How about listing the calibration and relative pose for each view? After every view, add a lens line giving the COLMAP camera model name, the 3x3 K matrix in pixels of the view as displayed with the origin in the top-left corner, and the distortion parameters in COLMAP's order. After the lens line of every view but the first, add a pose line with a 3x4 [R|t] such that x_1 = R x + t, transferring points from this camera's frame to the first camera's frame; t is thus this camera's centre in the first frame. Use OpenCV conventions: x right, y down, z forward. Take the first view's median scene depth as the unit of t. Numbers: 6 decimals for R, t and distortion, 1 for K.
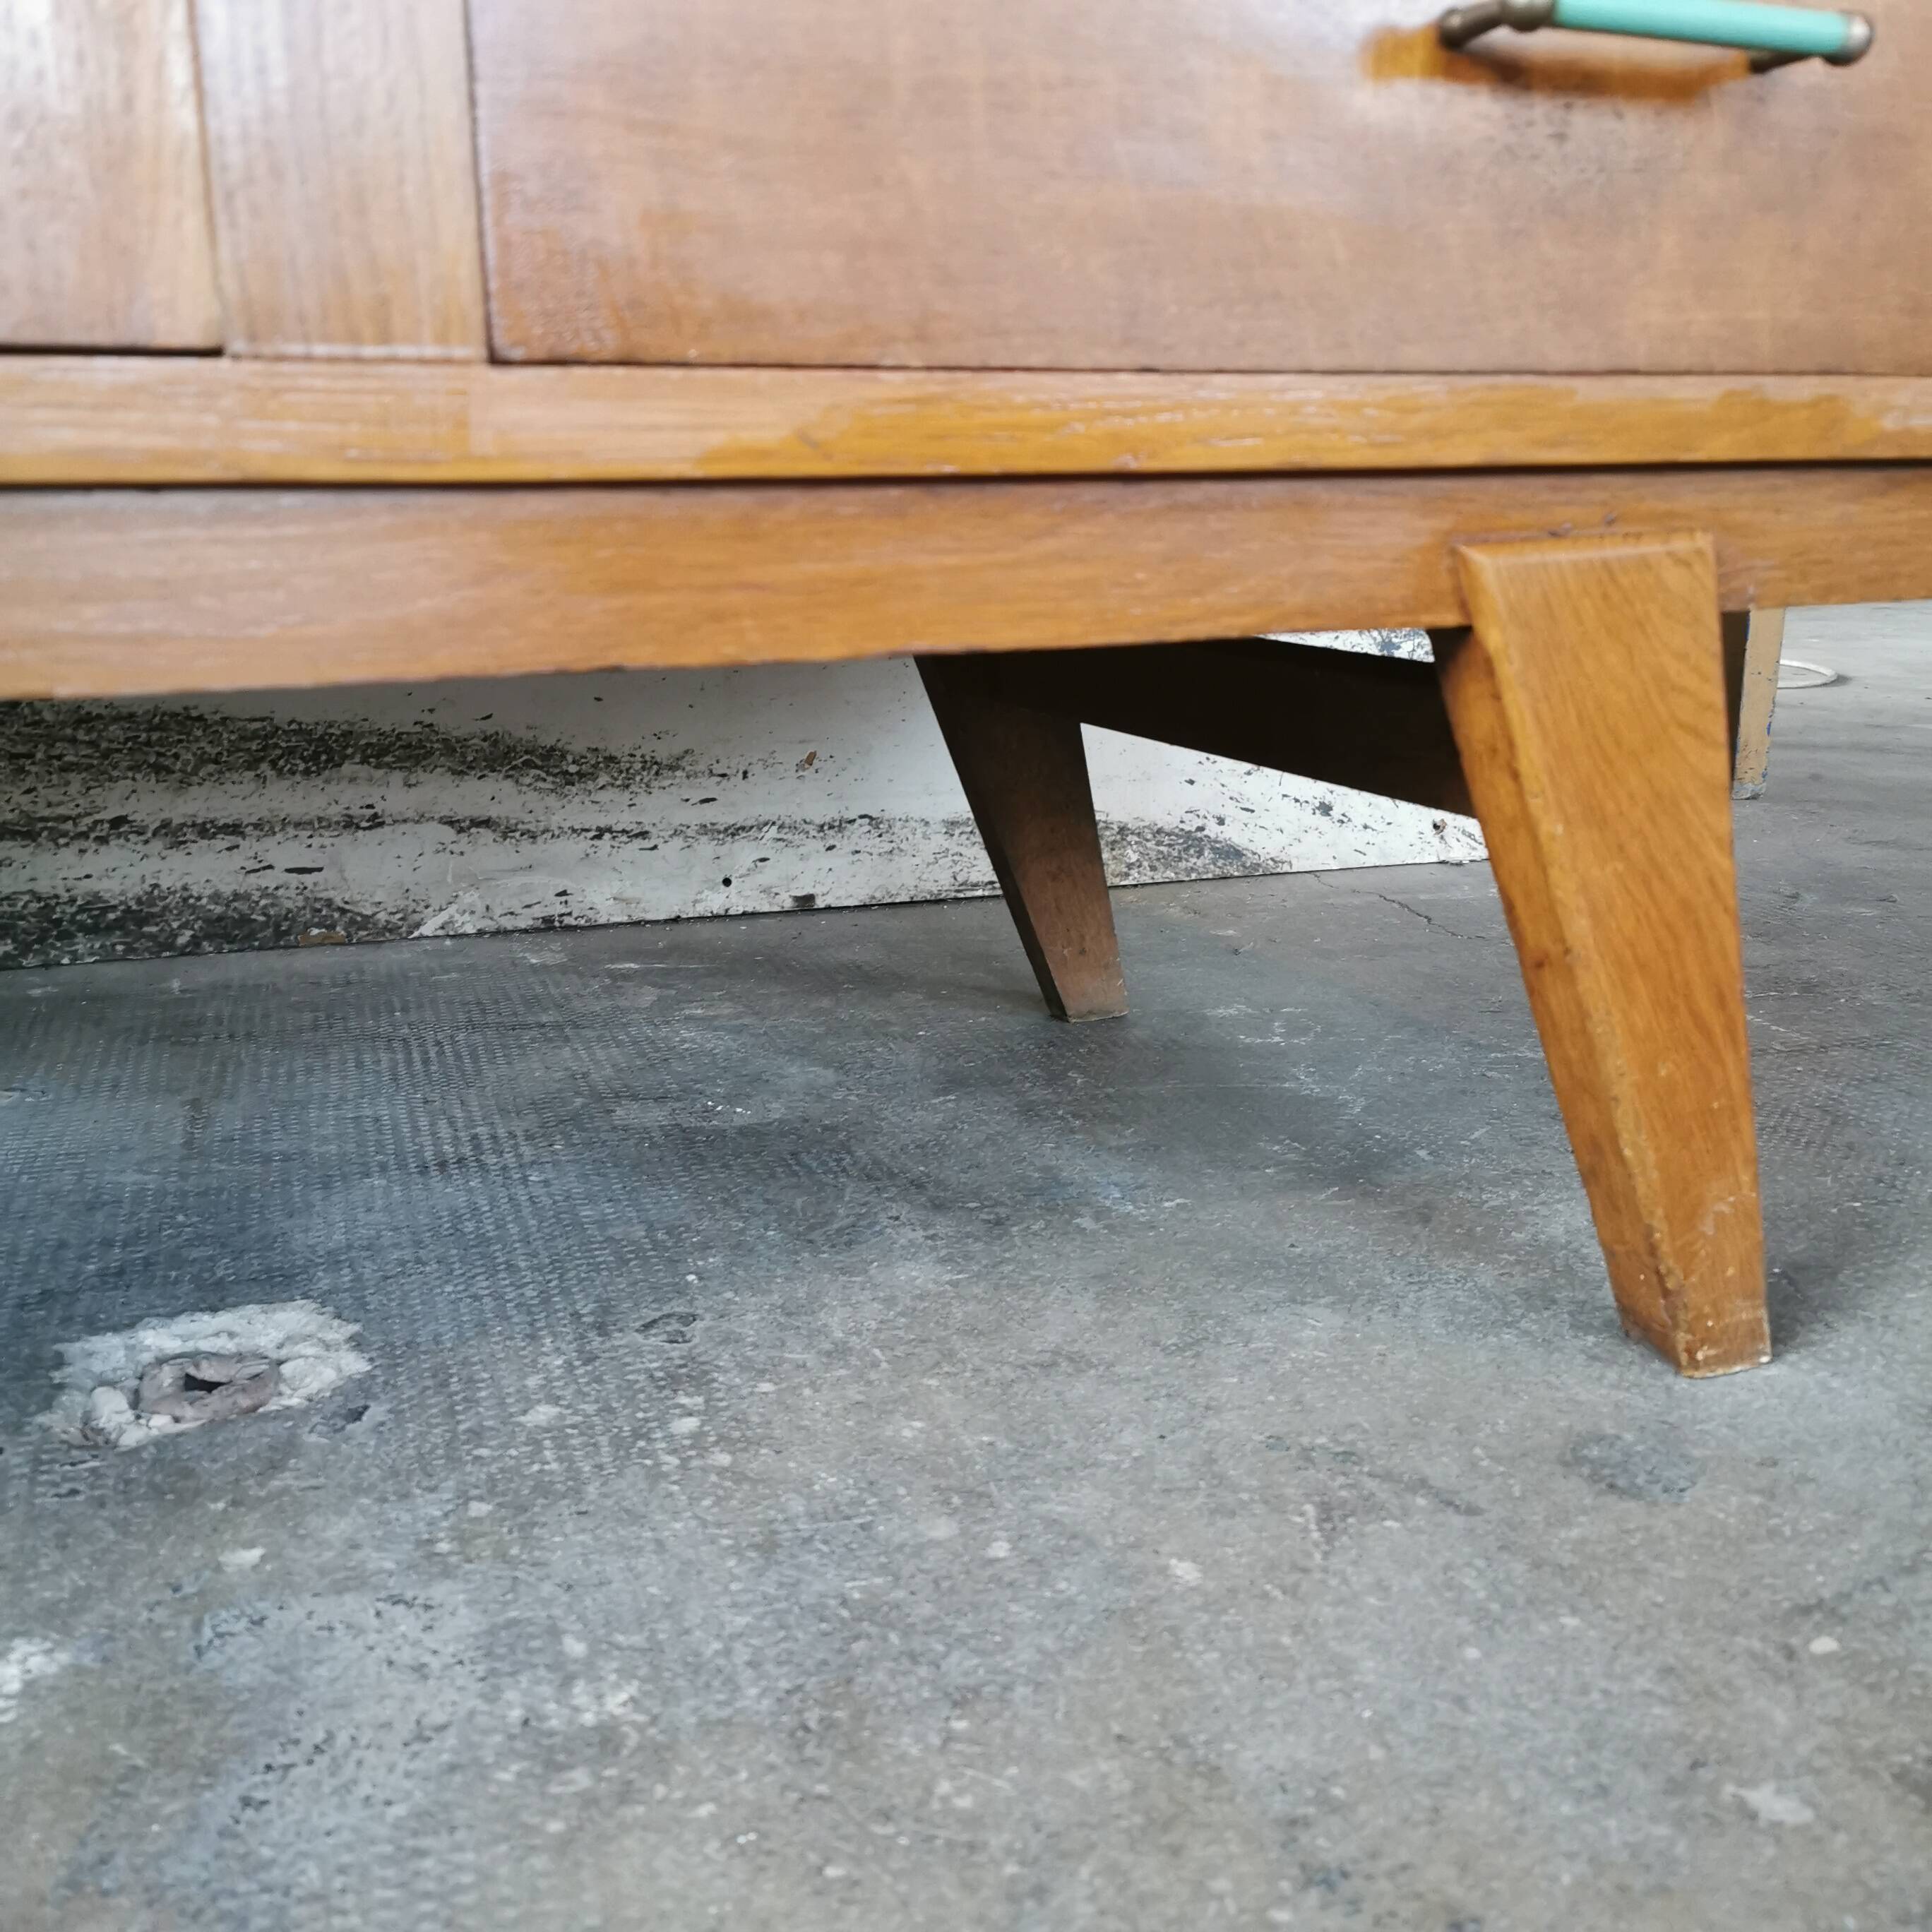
lens RADIAL K [[2006.1, 0, 944.0], [0, 2006.1, 973.7], [0, 0, 1]] dist [0.013951, 0.010724]
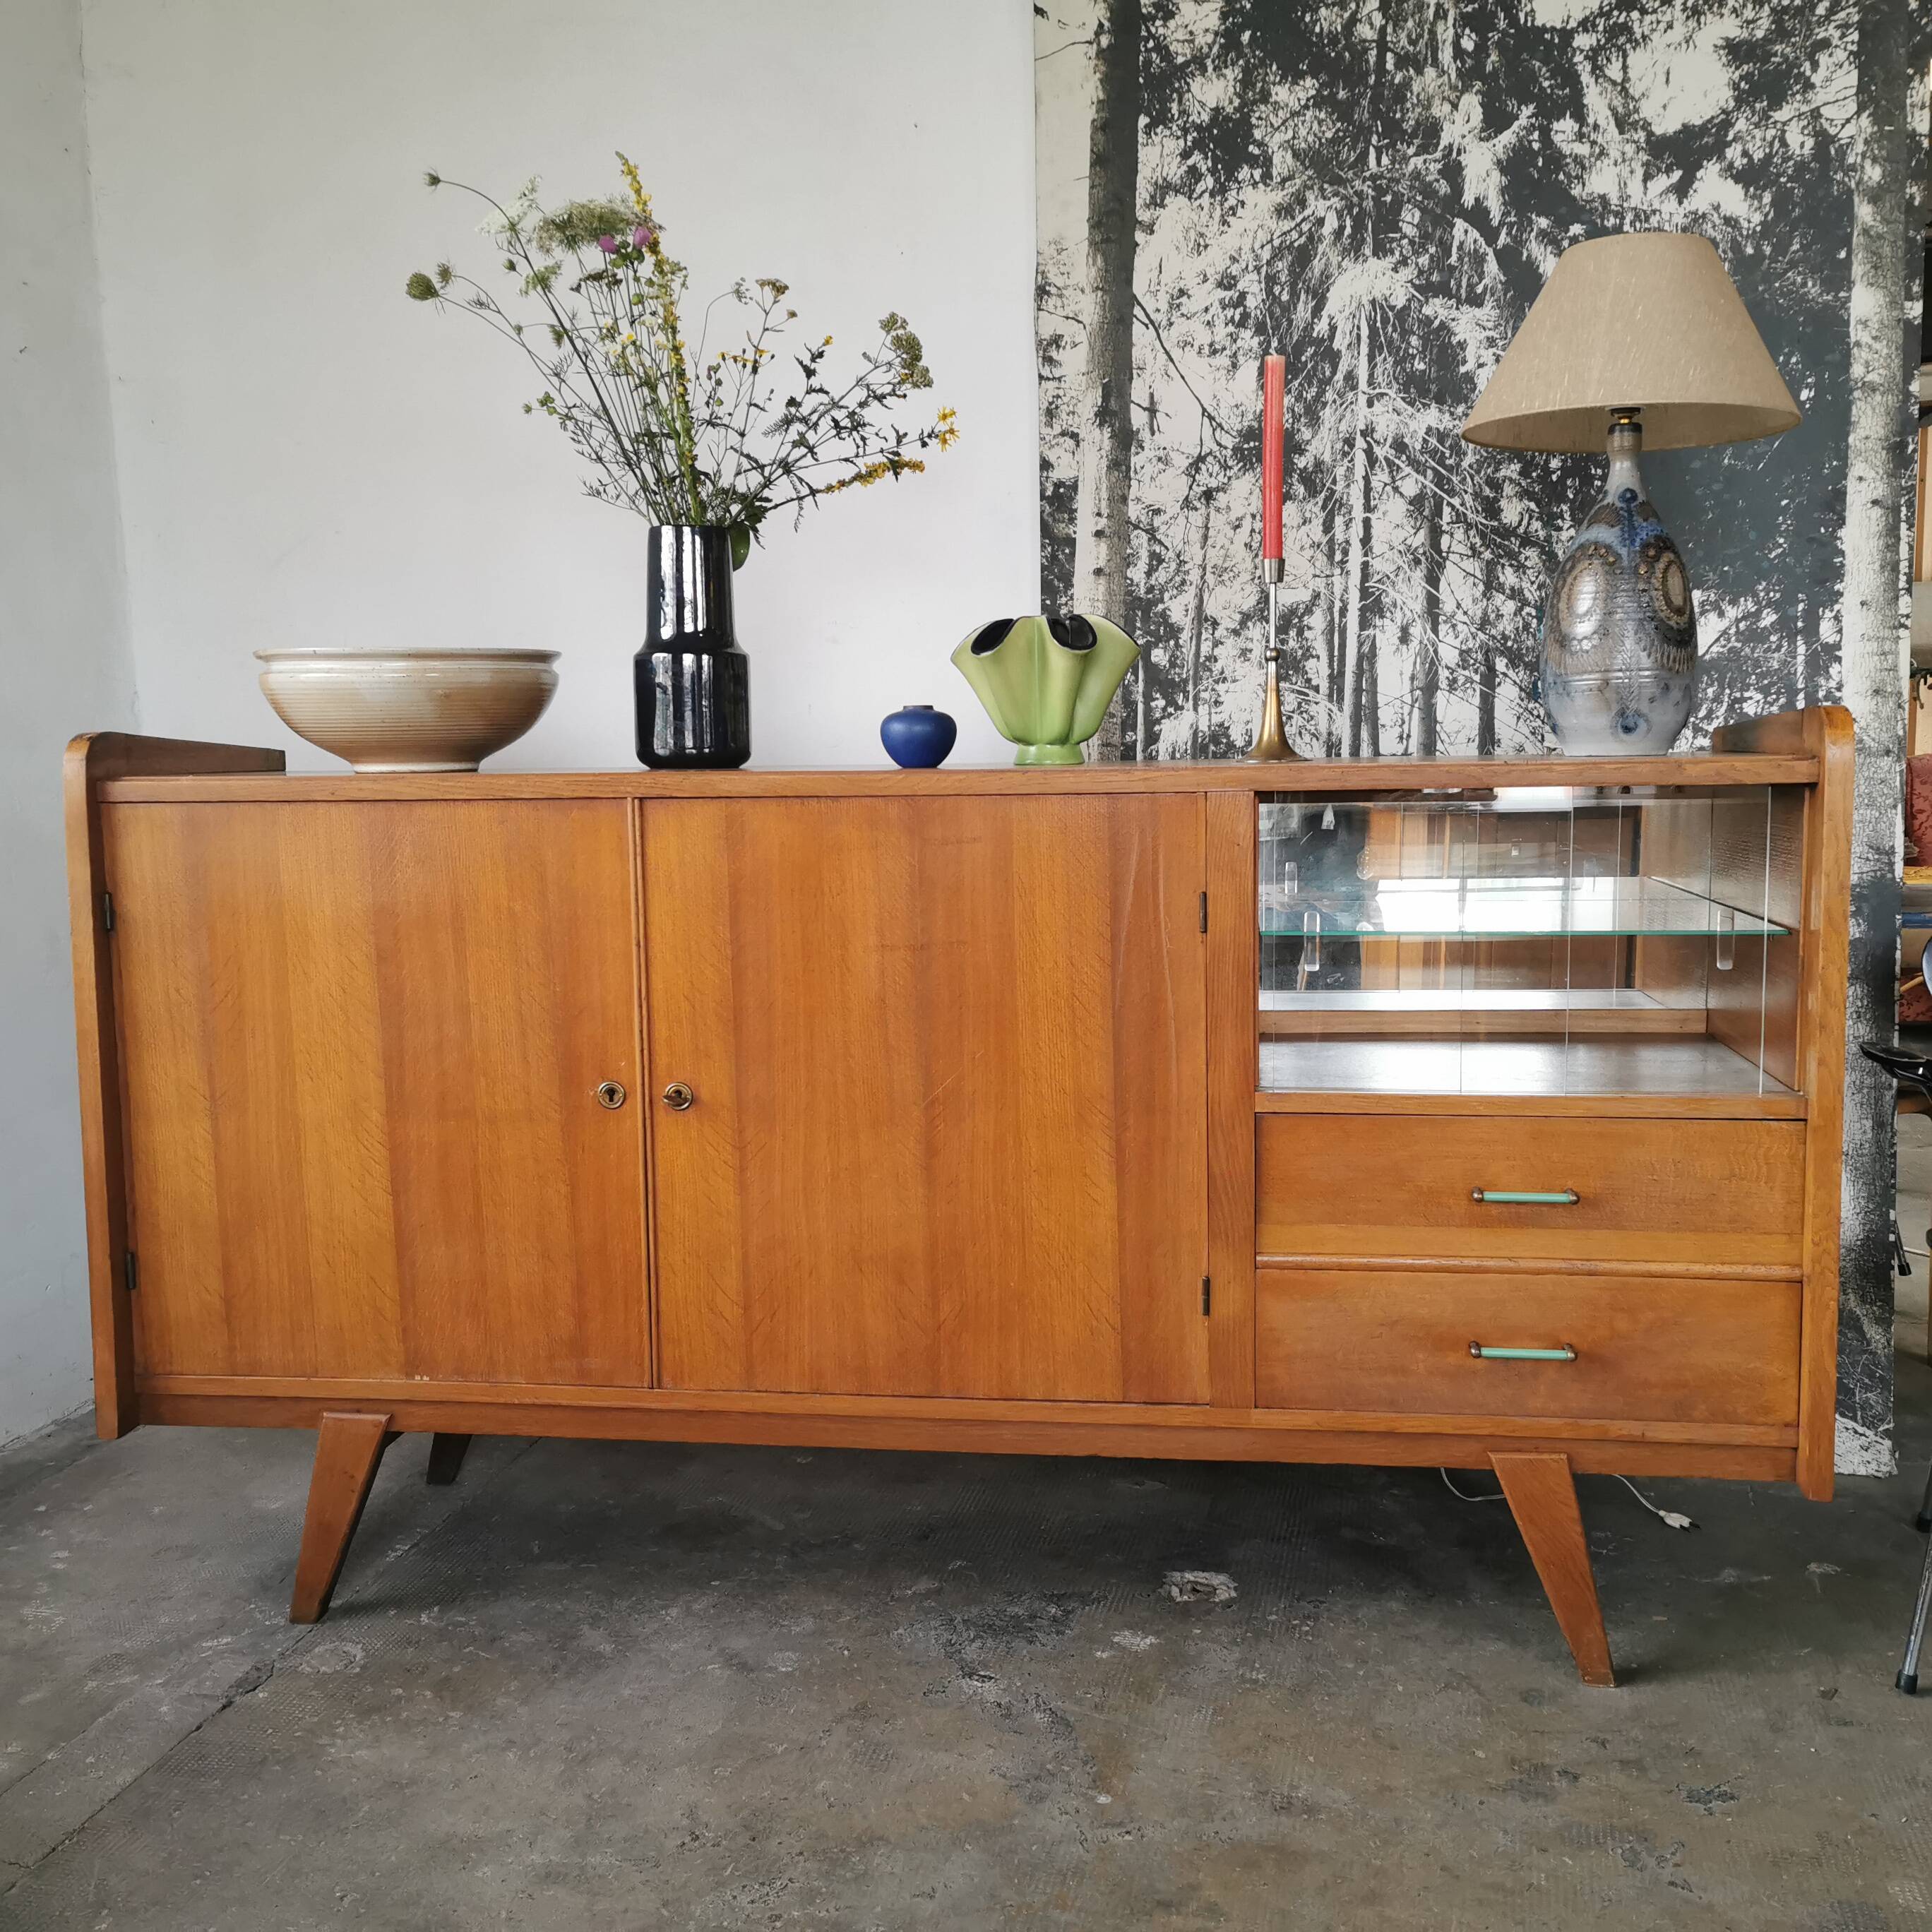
lens RADIAL K [[1970.9, 0, 959.1], [0, 1970.9, 965.0], [0, 0, 1]] dist [0.033080, 0.053169]
pose [[0.849343, 0.051622, -0.525310, 1.207929], [-0.121766, 0.987526, -0.099832, -0.561561], [0.513604, 0.148757, 0.845034, -2.694100]]
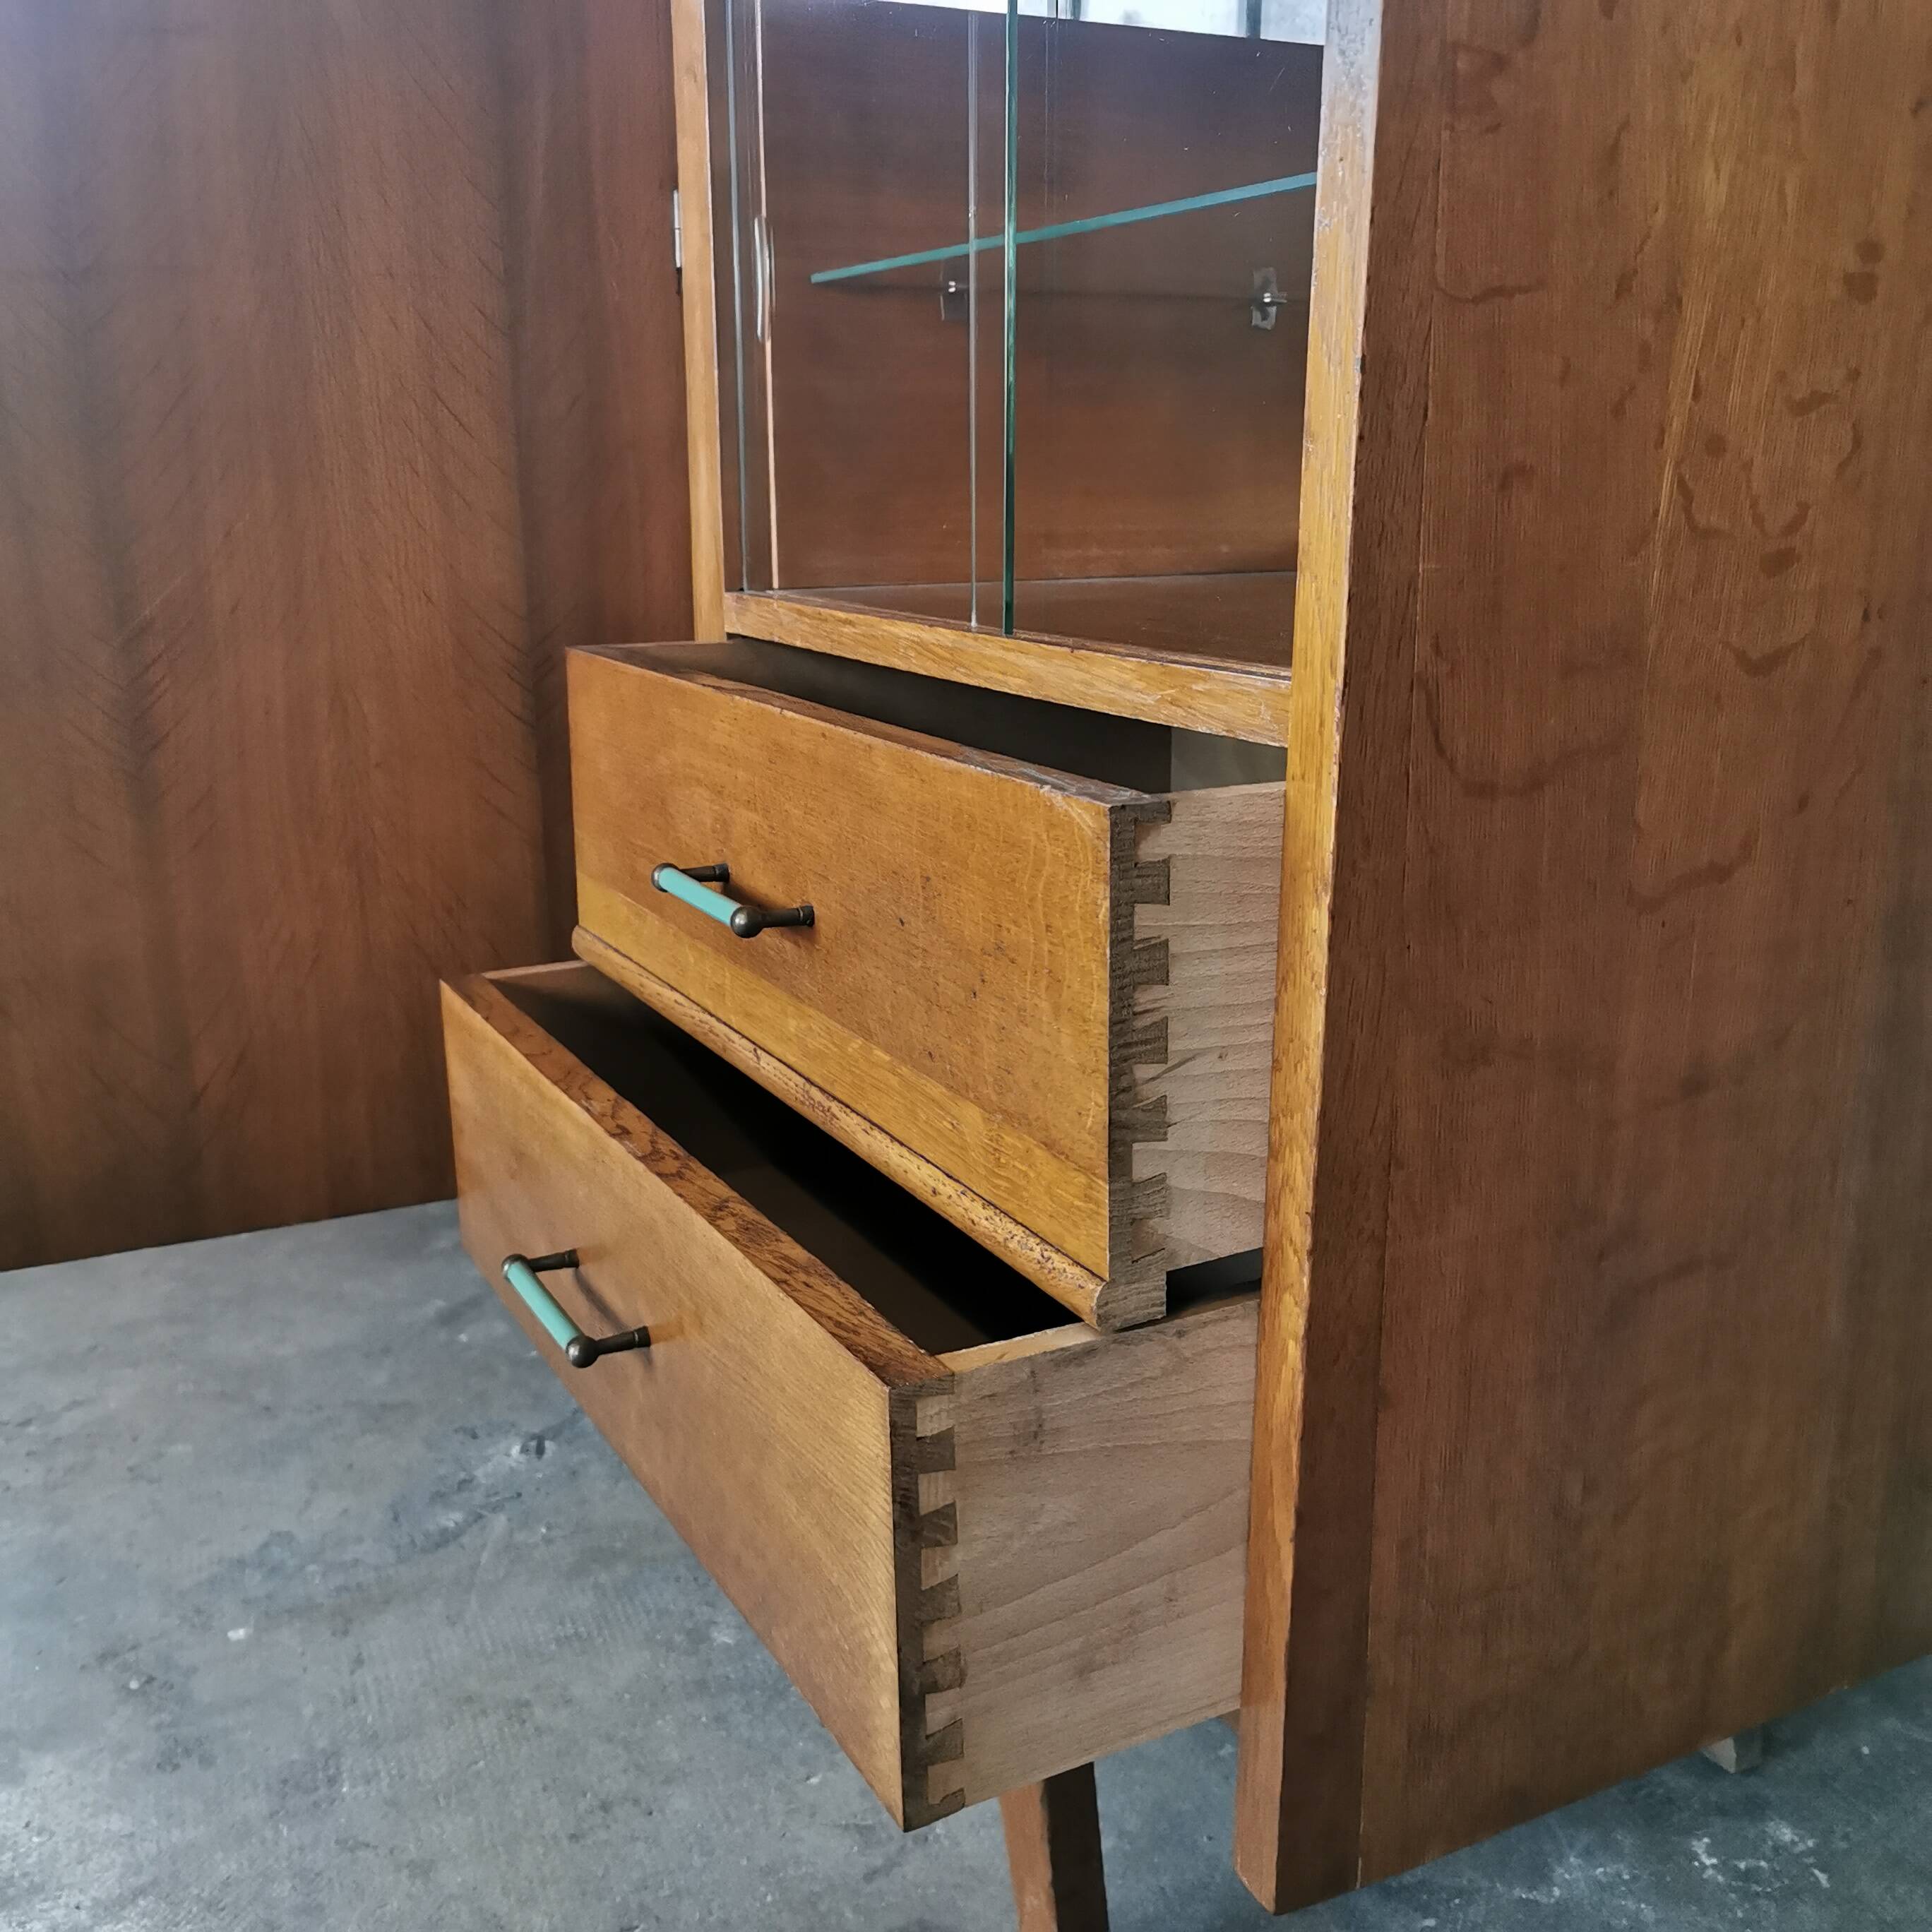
lens RADIAL K [[1975.6, 0, 972.7], [0, 1975.6, 954.6], [0, 0, 1]] dist [0.130807, -0.218064]
pose [[0.063646, 0.243065, -0.967920, 1.689861], [-0.248440, 0.943211, 0.220523, -0.896272], [0.966554, 0.226434, 0.120419, 0.584979]]
